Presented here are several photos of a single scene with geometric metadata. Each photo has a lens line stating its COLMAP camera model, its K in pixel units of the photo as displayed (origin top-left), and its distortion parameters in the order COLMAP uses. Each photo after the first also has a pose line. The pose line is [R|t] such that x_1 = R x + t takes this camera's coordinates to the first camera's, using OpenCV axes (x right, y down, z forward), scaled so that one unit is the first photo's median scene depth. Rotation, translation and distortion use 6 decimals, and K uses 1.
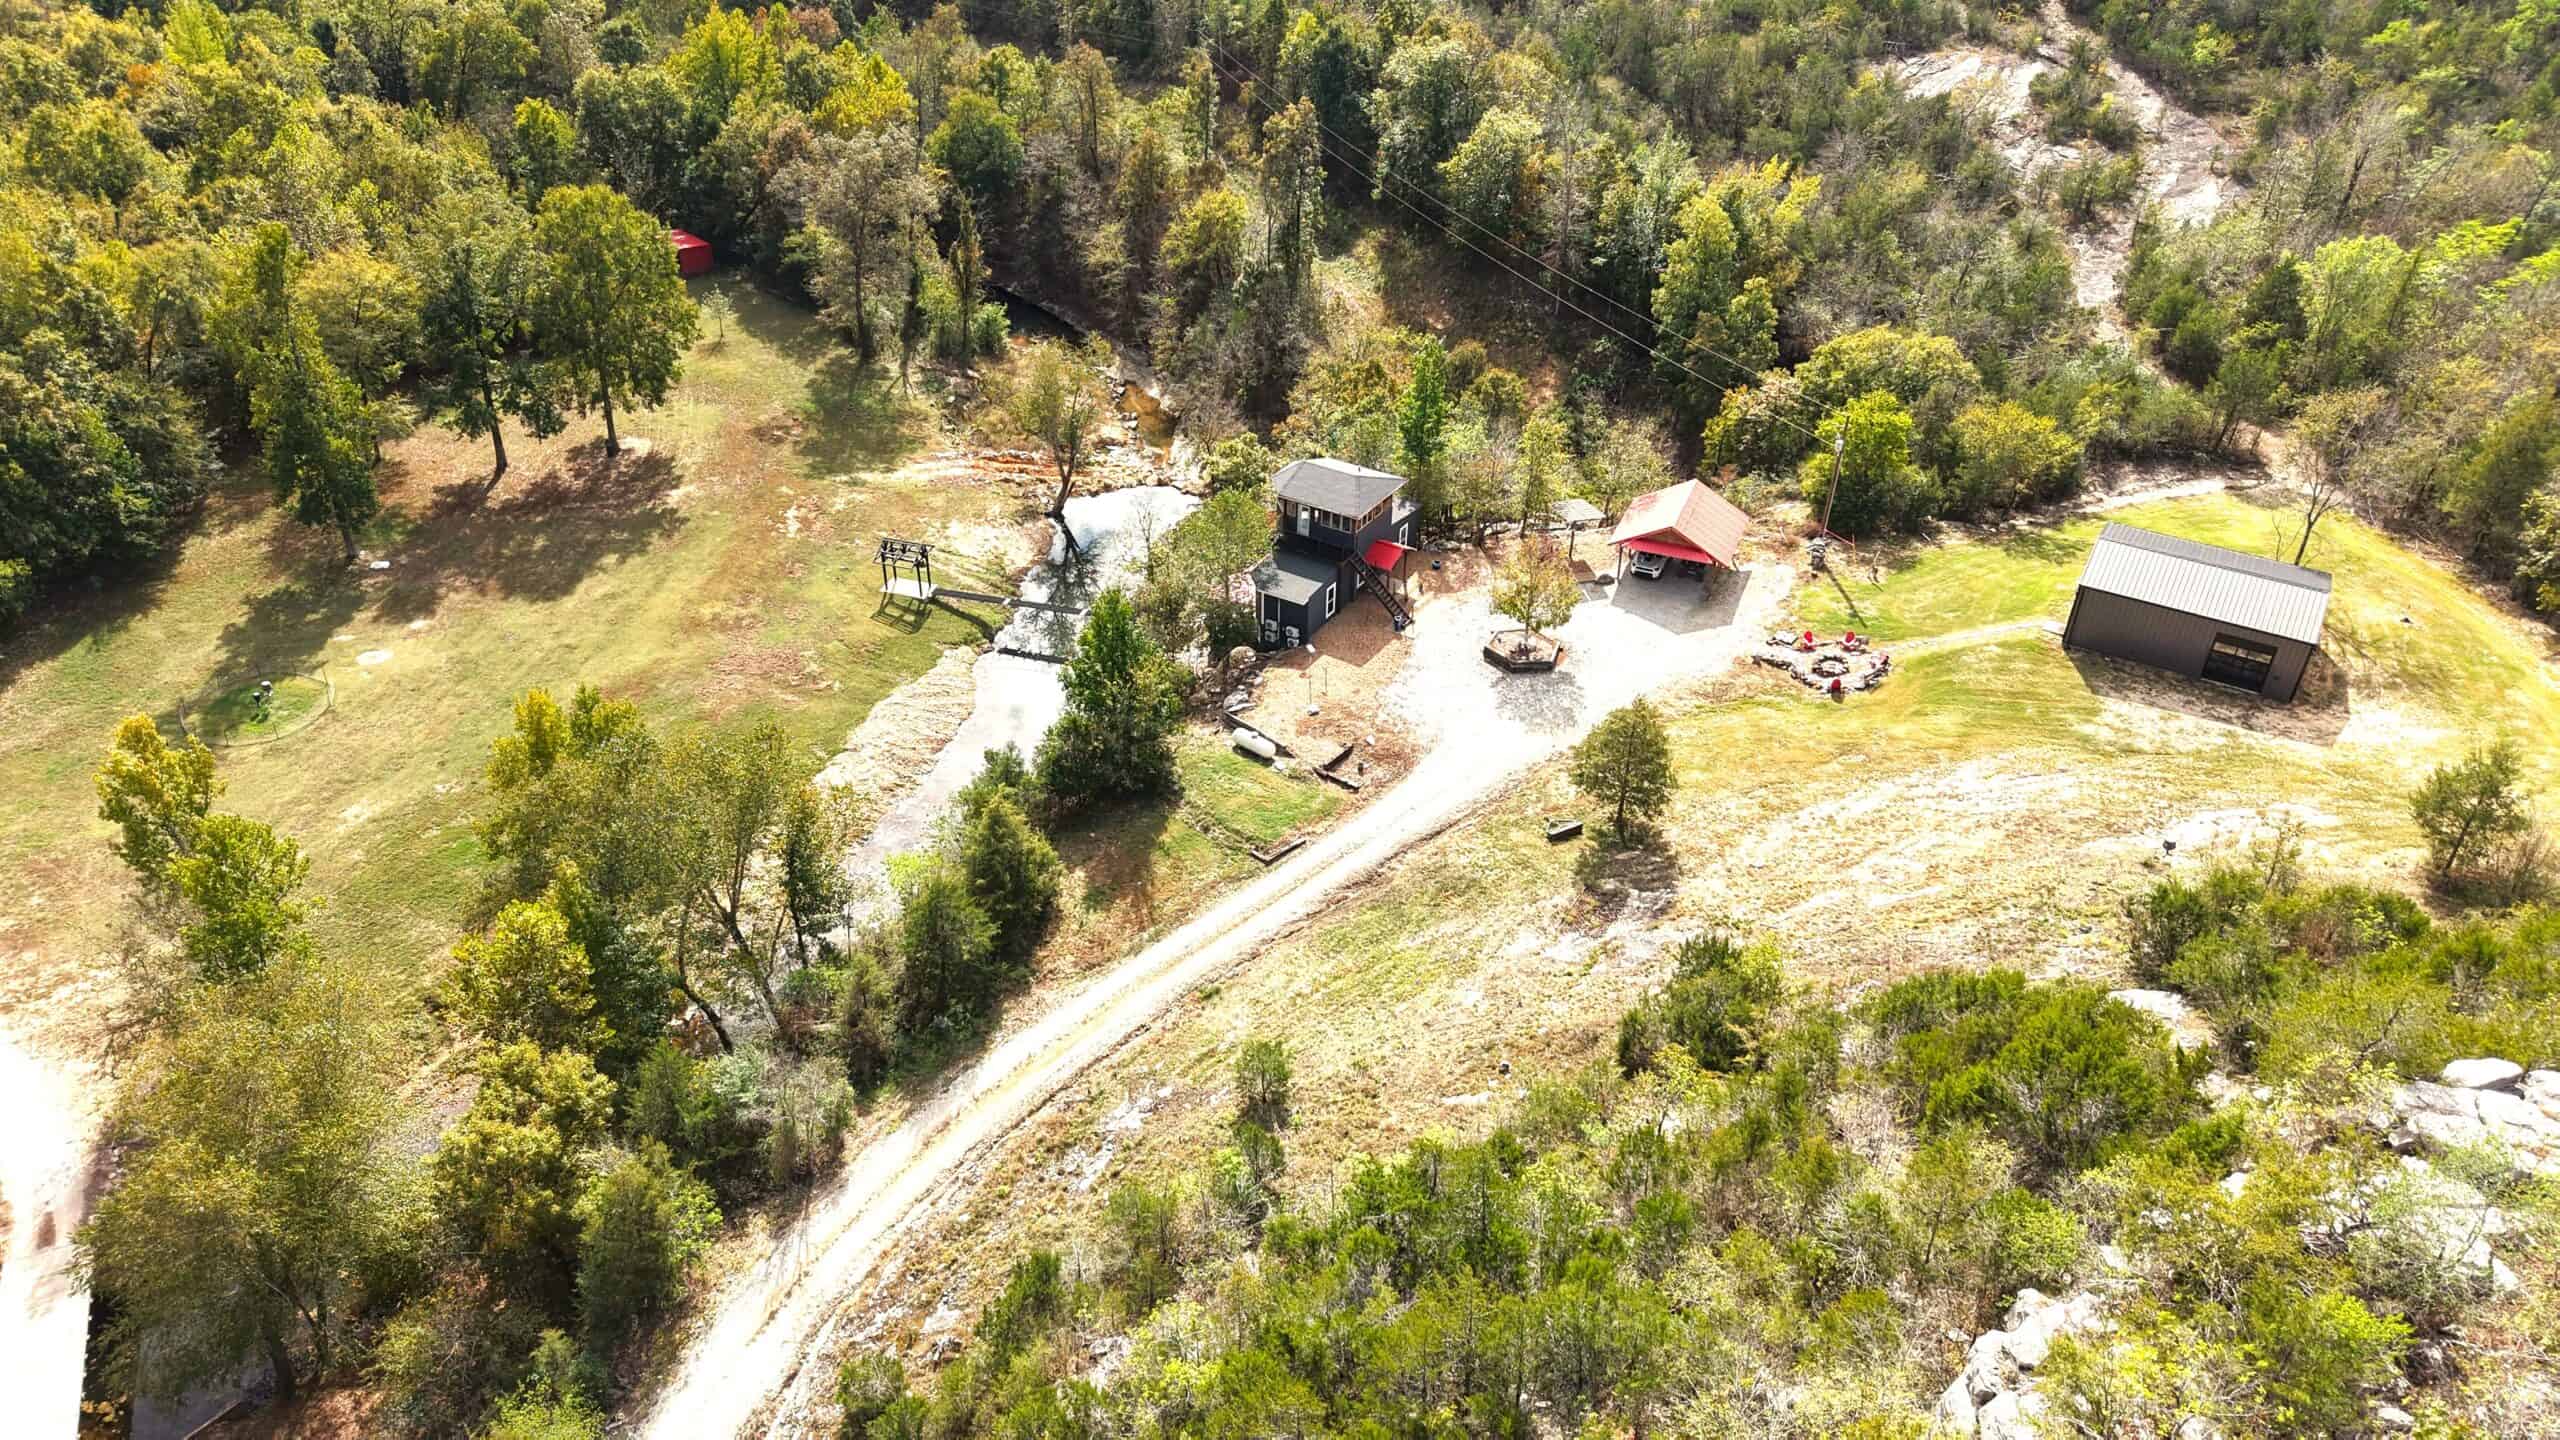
lens RADIAL K [[1814.0, 0, 1280.6], [0, 1814.0, 721.4], [0, 0, 1]] dist [0.000424, -0.000633]
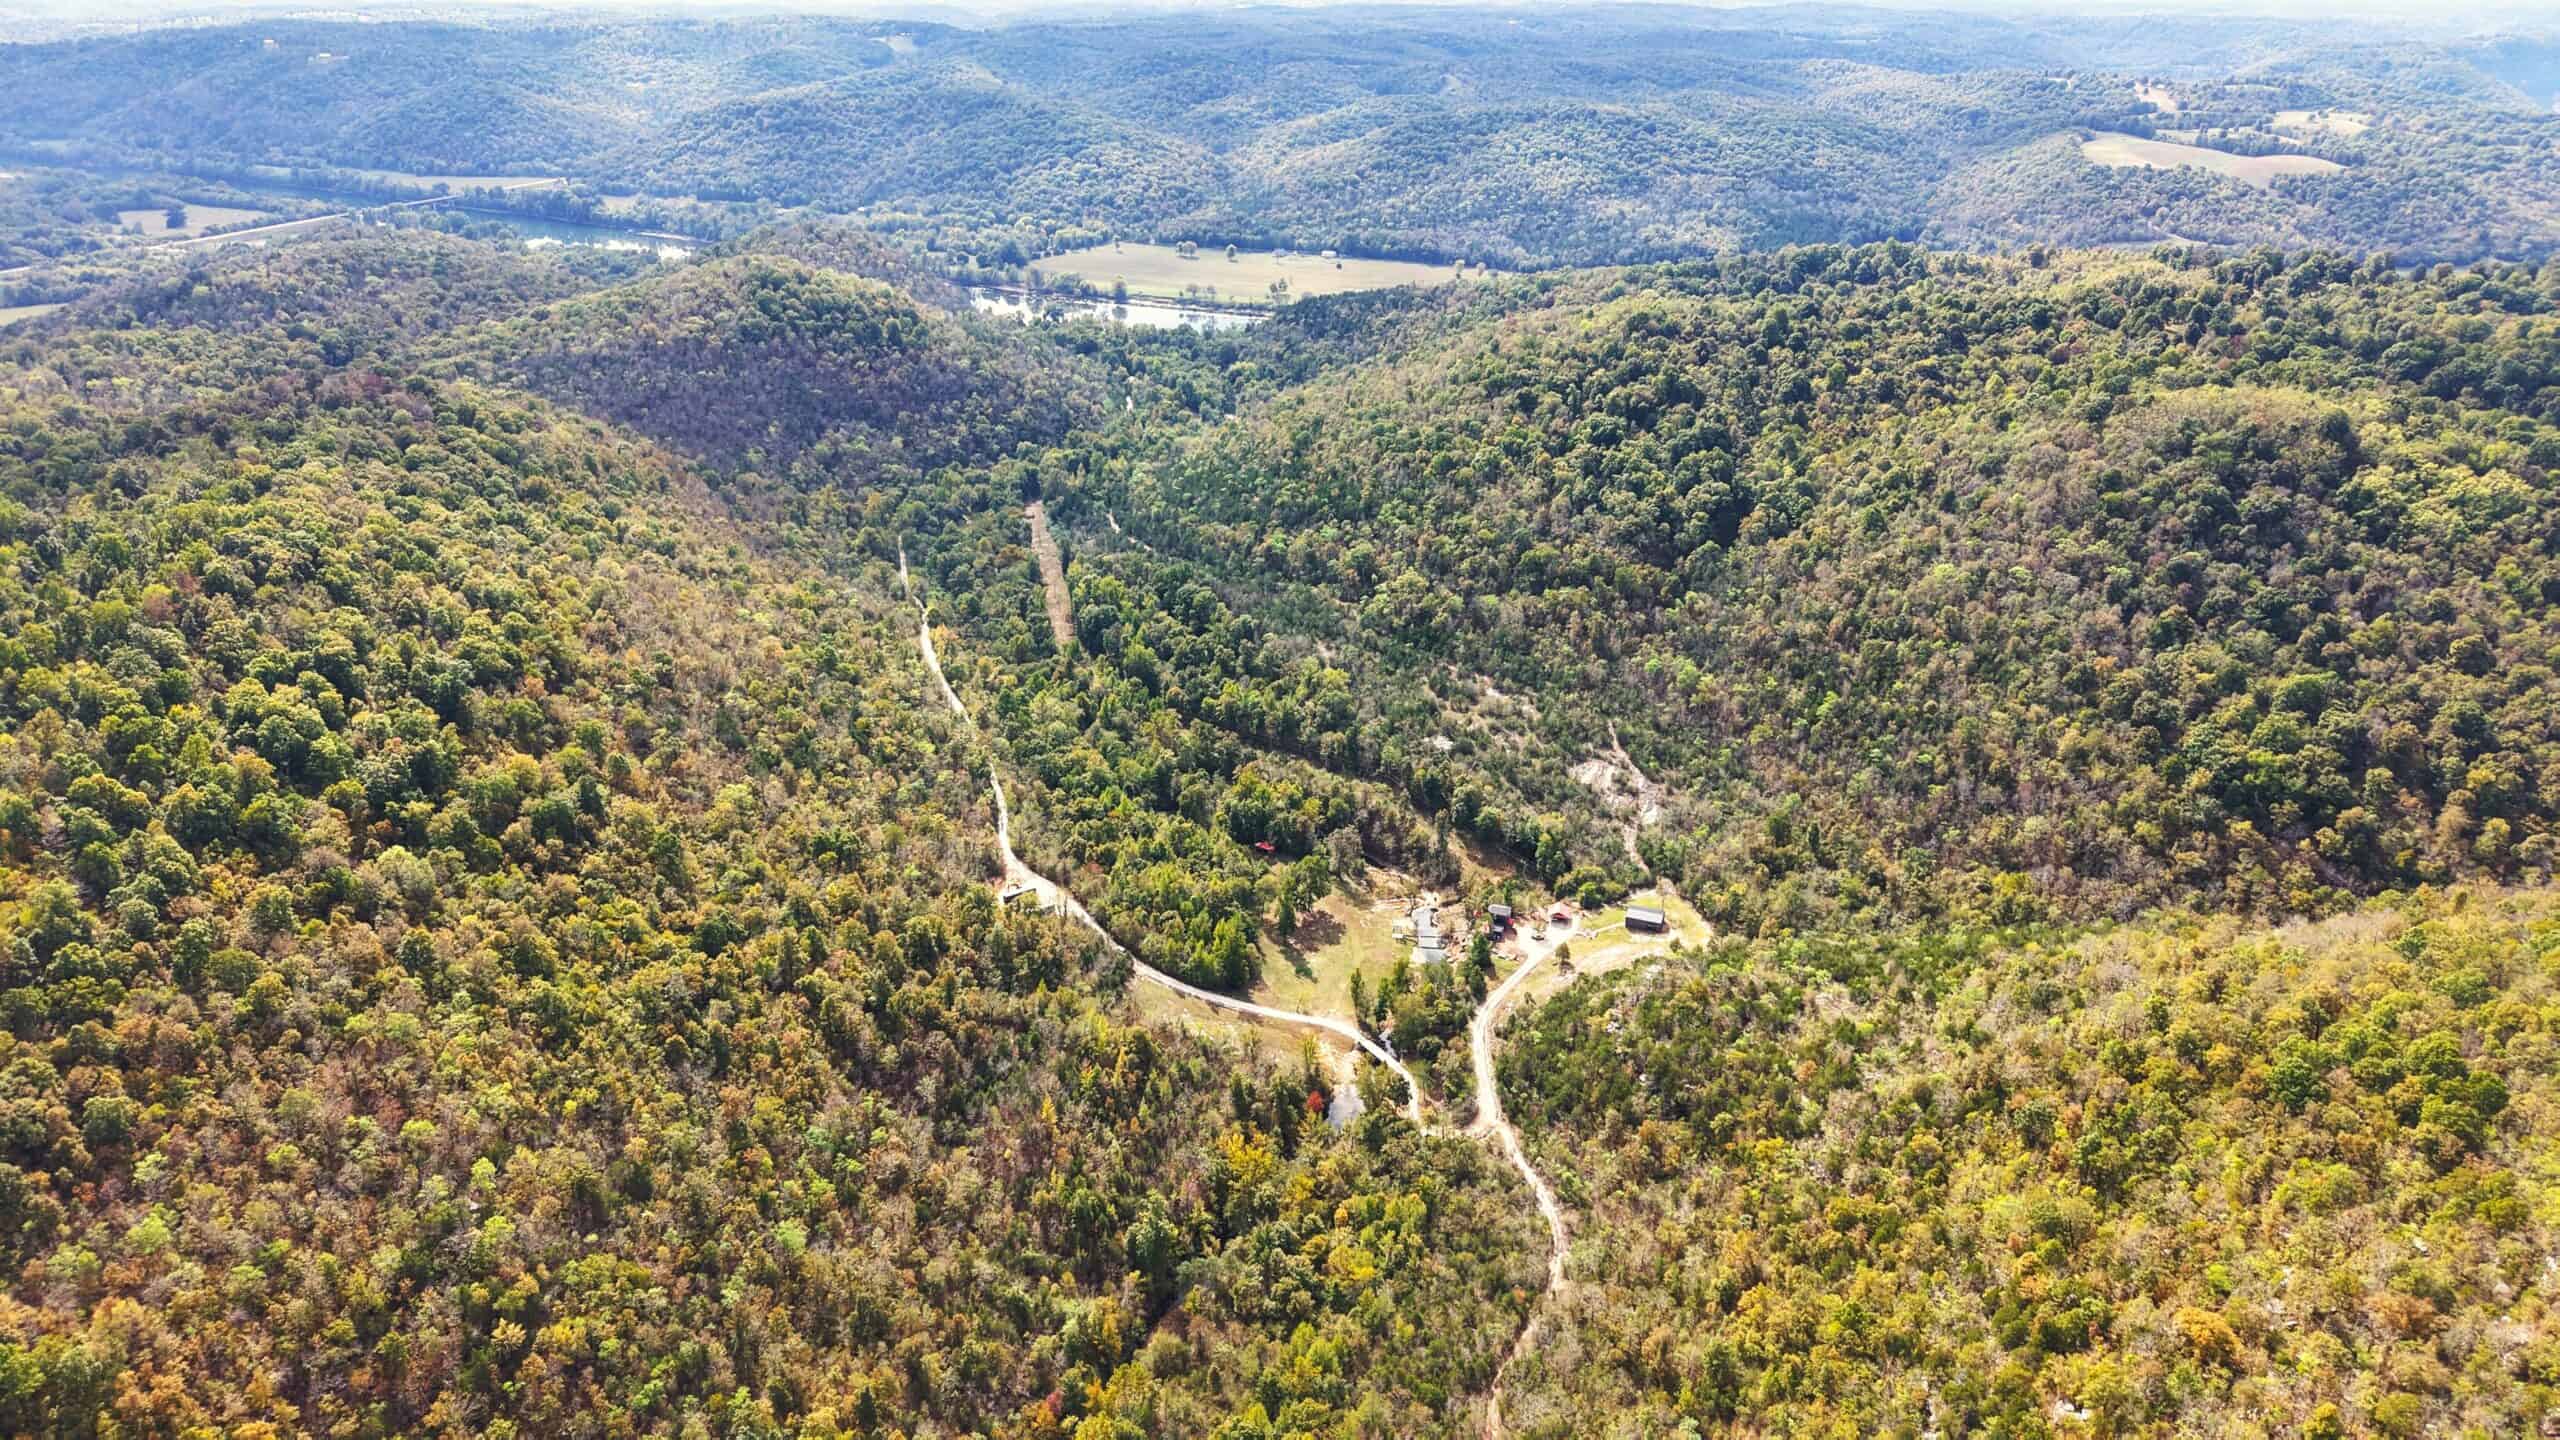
lens RADIAL K [[1814.0, 0, 1279.2], [0, 1814.0, 720.4], [0, 0, 1]] dist [0.000424, -0.000633]
pose [[0.982749, -0.078807, 0.167316, -1.385793], [0.105737, 0.981650, -0.158694, 0.102609], [-0.151740, 0.173648, 0.973047, -4.029800]]
